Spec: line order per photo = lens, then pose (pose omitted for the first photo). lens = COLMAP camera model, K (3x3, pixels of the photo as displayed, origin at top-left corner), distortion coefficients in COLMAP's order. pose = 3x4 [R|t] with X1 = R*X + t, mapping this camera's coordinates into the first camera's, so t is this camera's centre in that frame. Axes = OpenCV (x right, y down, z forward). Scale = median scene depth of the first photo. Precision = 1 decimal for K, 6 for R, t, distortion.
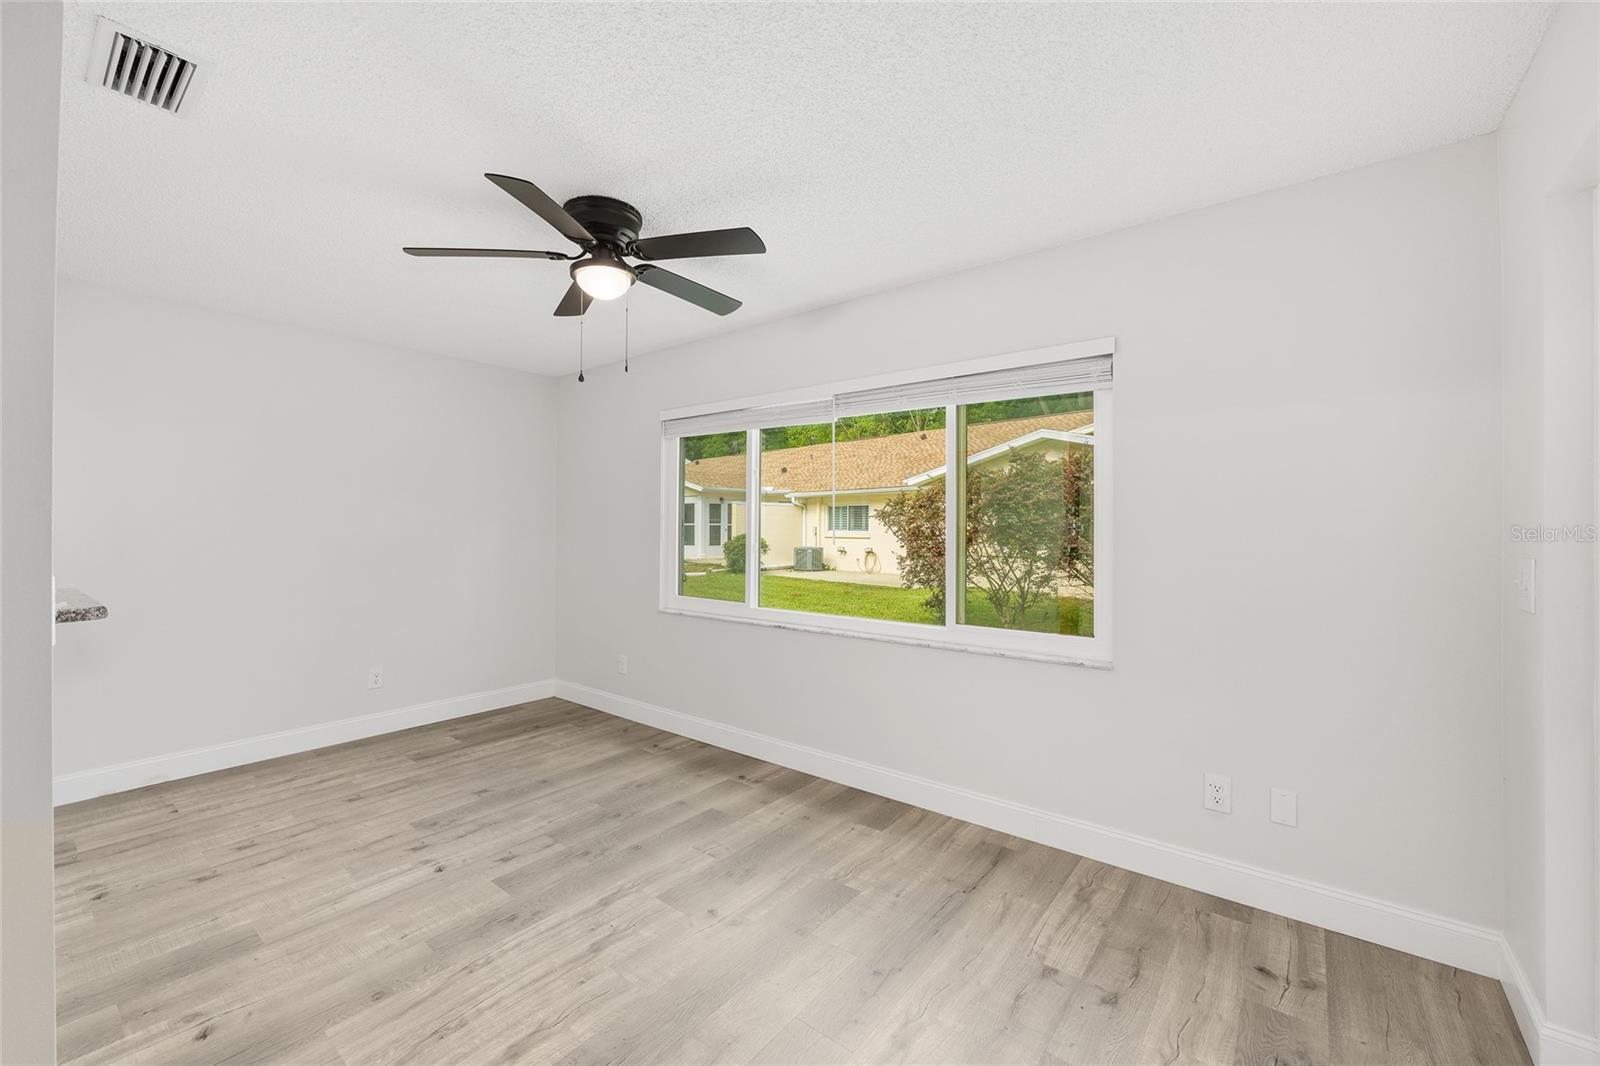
lens RADIAL K [[642.0, 0, 794.2], [0, 642.0, 533.7], [0, 0, 1]] dist [0.000922, 0.000524]
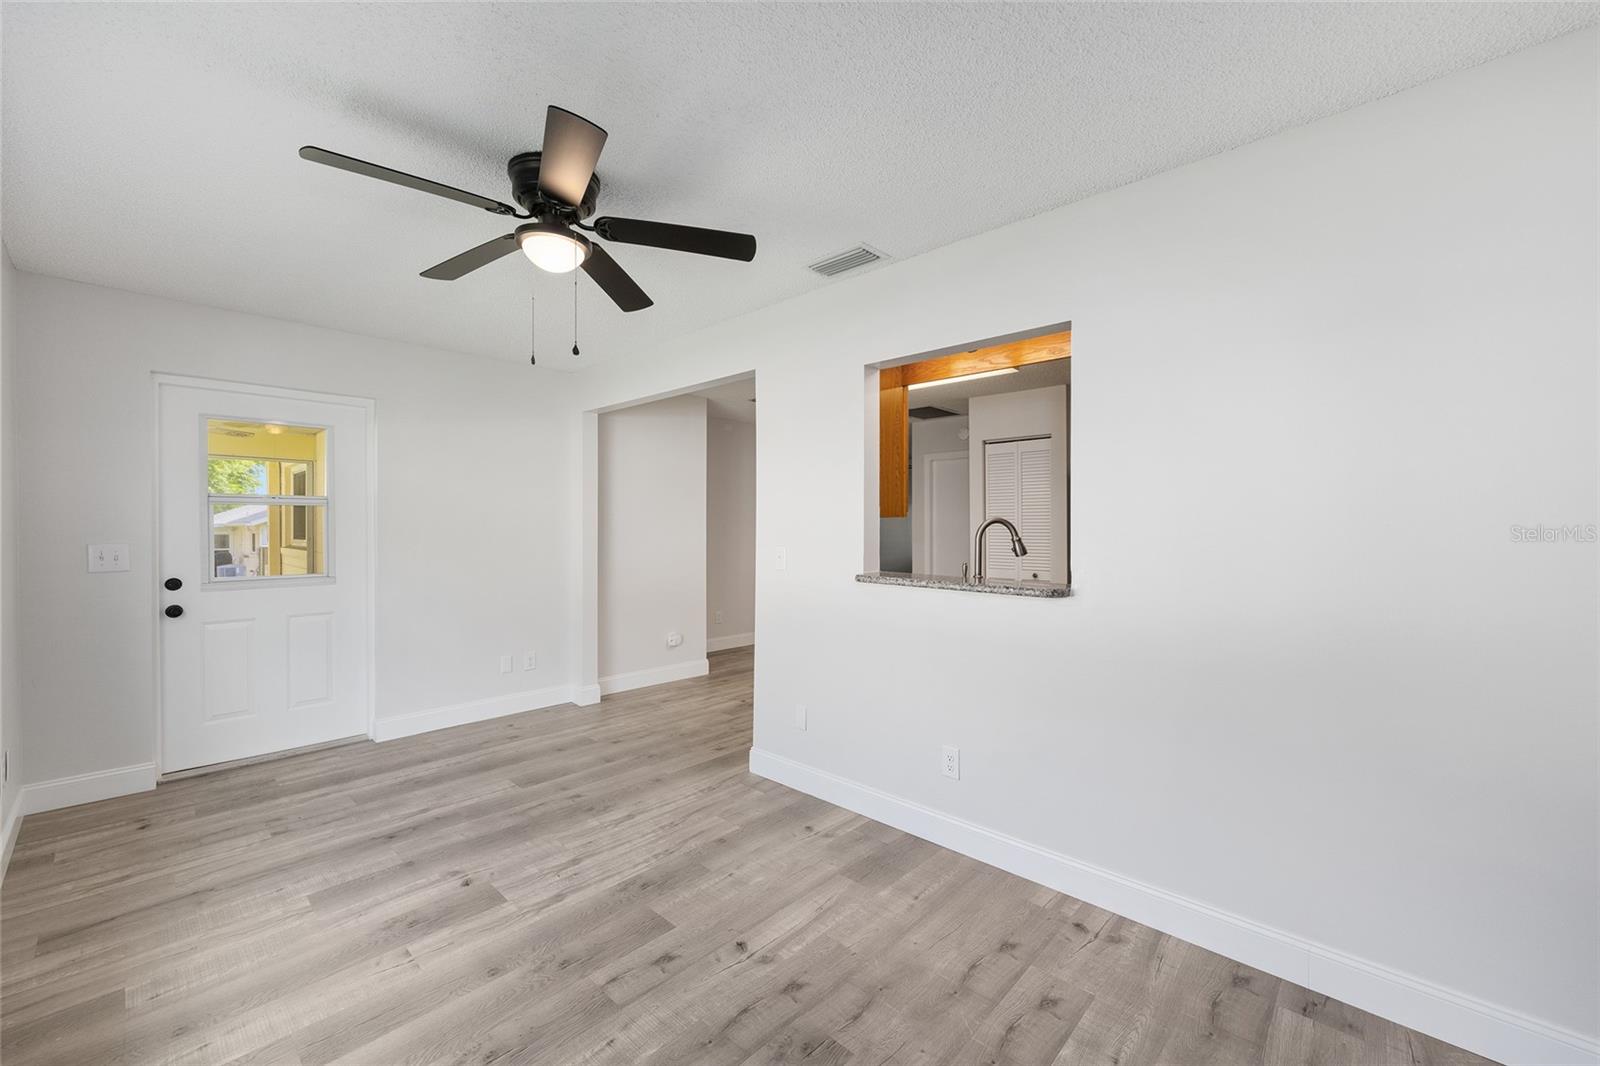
lens RADIAL K [[642.0, 0, 794.8], [0, 642.0, 531.2], [0, 0, 1]] dist [0.000922, 0.000524]
pose [[-0.996365, -0.003197, 0.085121, -0.781653], [-0.002132, 0.999918, 0.012608, -0.022476], [-0.085155, 0.012380, -0.996291, 2.051374]]
